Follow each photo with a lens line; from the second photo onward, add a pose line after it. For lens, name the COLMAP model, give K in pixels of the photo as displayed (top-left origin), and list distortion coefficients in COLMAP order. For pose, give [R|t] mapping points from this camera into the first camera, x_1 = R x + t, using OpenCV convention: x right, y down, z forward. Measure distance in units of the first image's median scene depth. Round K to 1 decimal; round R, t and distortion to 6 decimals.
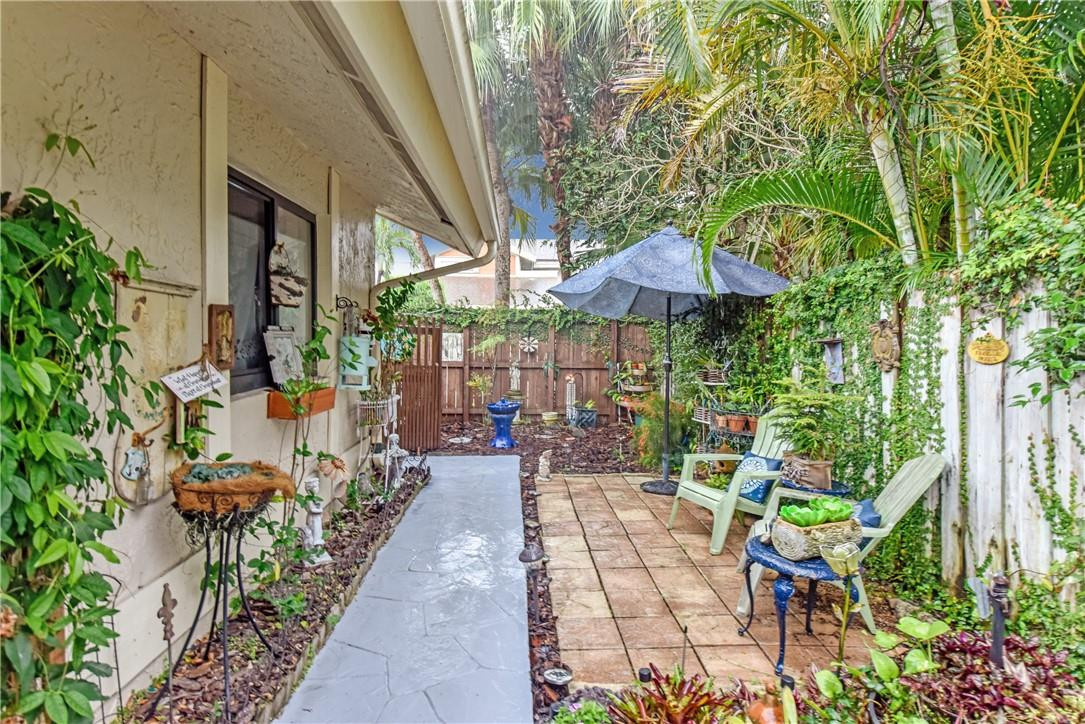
lens RADIAL K [[436.5, 0, 542.3], [0, 436.5, 366.6], [0, 0, 1]] dist [-0.008064, -0.000038]
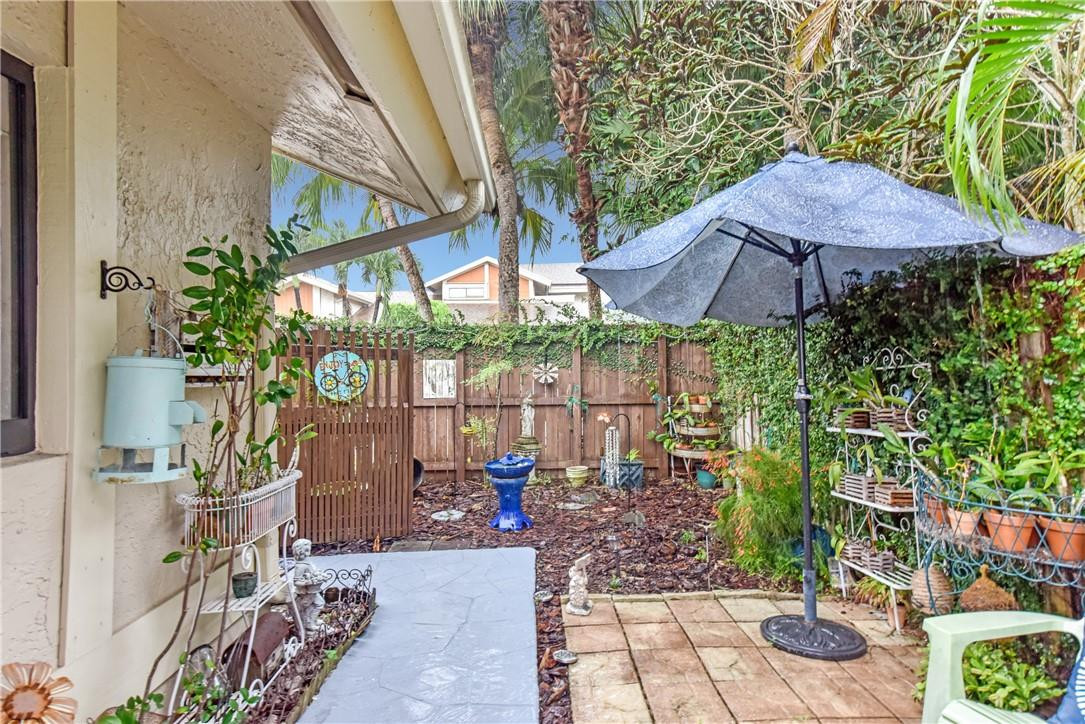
lens RADIAL K [[436.5, 0, 542.3], [0, 436.5, 366.6], [0, 0, 1]] dist [-0.008064, -0.000038]
pose [[0.999077, -0.022756, -0.036440, -0.009913], [0.020098, 0.997222, -0.071718, -0.009350], [0.037971, 0.070919, 0.996759, 0.276607]]
